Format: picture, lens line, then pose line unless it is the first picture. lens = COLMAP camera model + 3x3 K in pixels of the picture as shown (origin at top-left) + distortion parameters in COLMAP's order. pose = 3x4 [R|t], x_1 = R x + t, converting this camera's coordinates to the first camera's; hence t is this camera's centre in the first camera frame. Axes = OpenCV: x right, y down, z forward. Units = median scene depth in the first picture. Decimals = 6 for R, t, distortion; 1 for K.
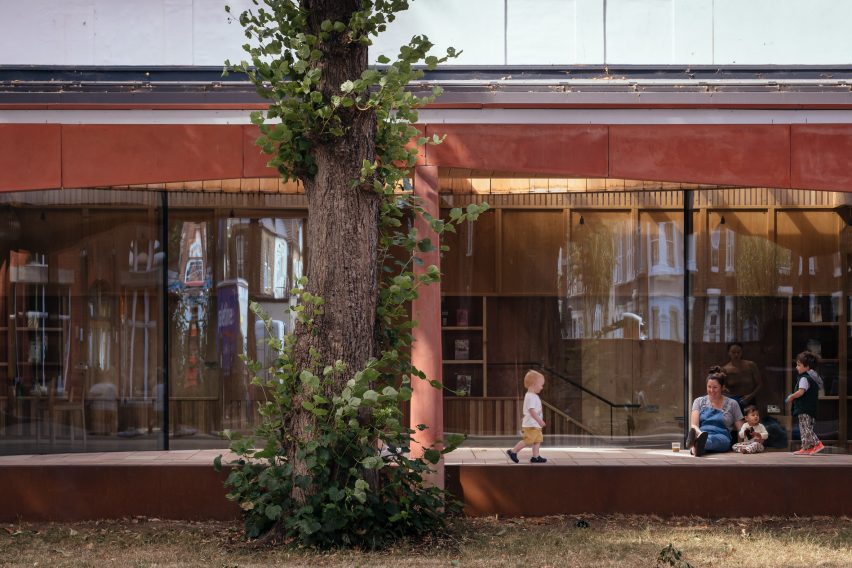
lens RADIAL K [[2065.3, 0, 426.0], [0, 2065.3, 284.0], [0, 0, 1]] dist [0.017811, 0.491414]
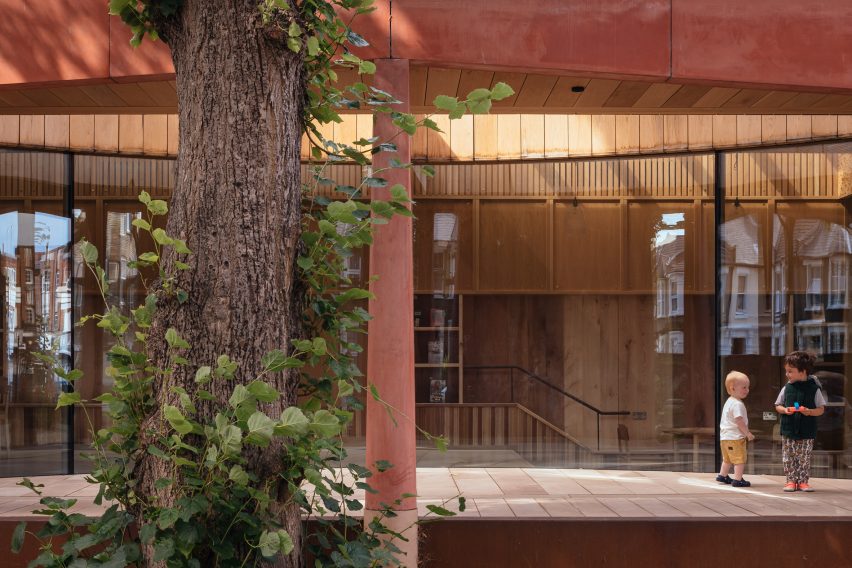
lens RADIAL K [[2065.3, 0, 426.0], [0, 2065.3, 284.0], [0, 0, 1]] dist [0.017811, 0.491414]
pose [[0.999910, 0.001543, 0.013312, 0.002408], [-0.001516, 0.999997, -0.002056, 0.014081], [-0.013315, 0.002035, 0.999909, 0.332802]]
